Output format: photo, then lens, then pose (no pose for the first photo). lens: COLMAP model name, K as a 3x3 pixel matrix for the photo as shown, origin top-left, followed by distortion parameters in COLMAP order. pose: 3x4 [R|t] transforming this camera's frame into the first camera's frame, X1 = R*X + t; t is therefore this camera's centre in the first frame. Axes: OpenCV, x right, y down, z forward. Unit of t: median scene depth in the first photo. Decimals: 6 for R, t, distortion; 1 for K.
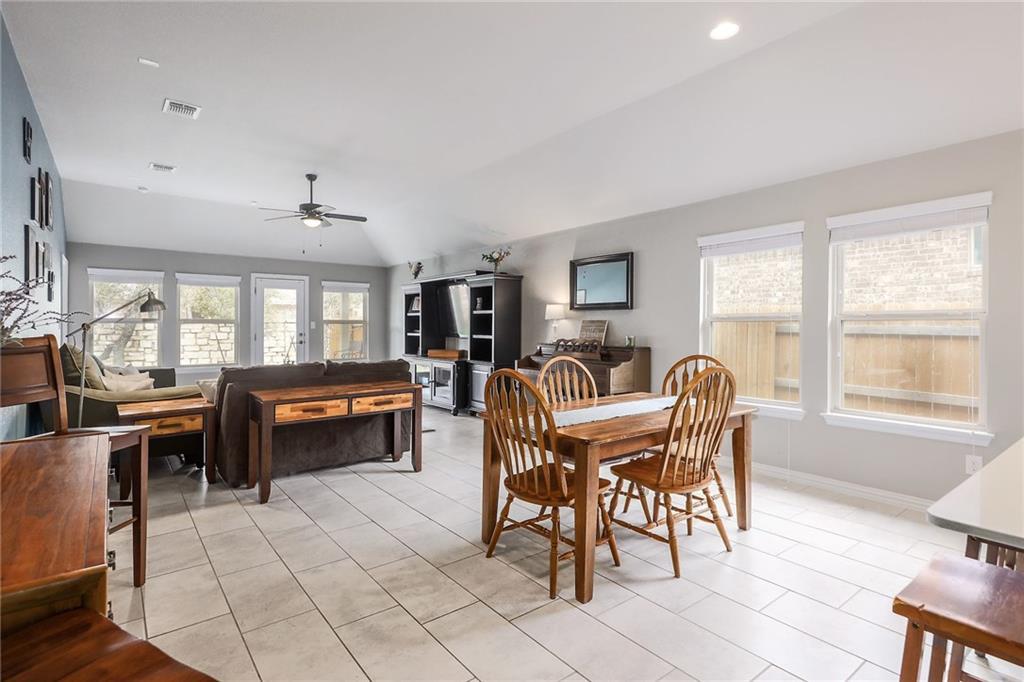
lens RADIAL K [[504.8, 0, 492.9], [0, 504.8, 323.3], [0, 0, 1]] dist [0.019556, 0.000151]
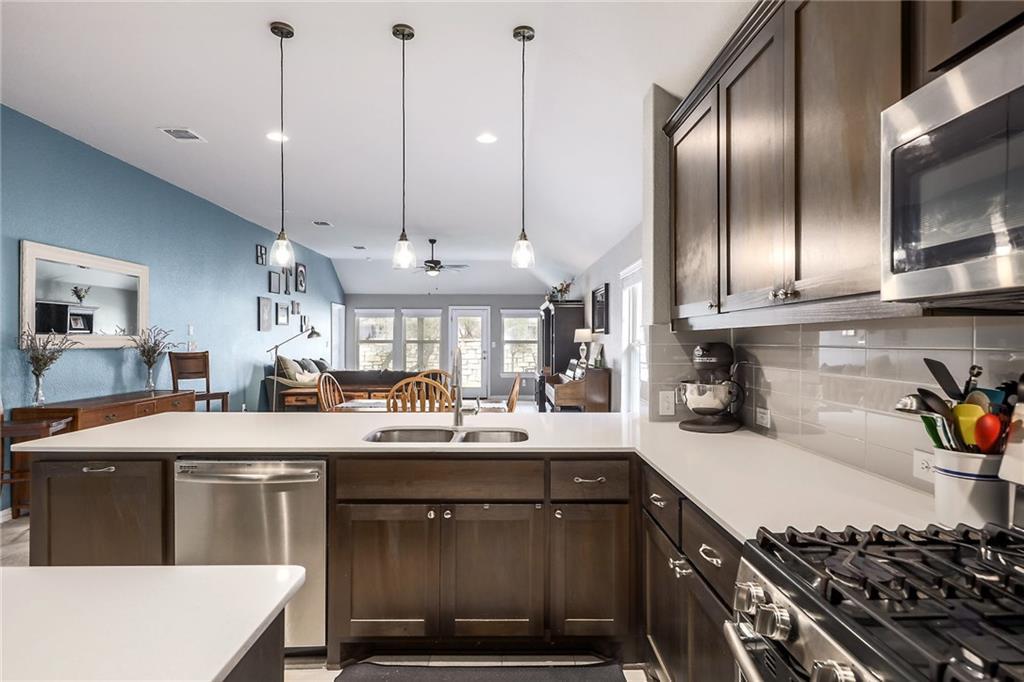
lens RADIAL K [[530.3, 0, 510.9], [0, 530.3, 338.4], [0, 0, 1]] dist [-0.004459, -0.000719]
pose [[0.809660, -0.000636, -0.586899, 0.640889], [-0.001009, 0.999996, -0.002475, -0.012513], [0.586898, 0.002596, 0.809657, -0.063149]]
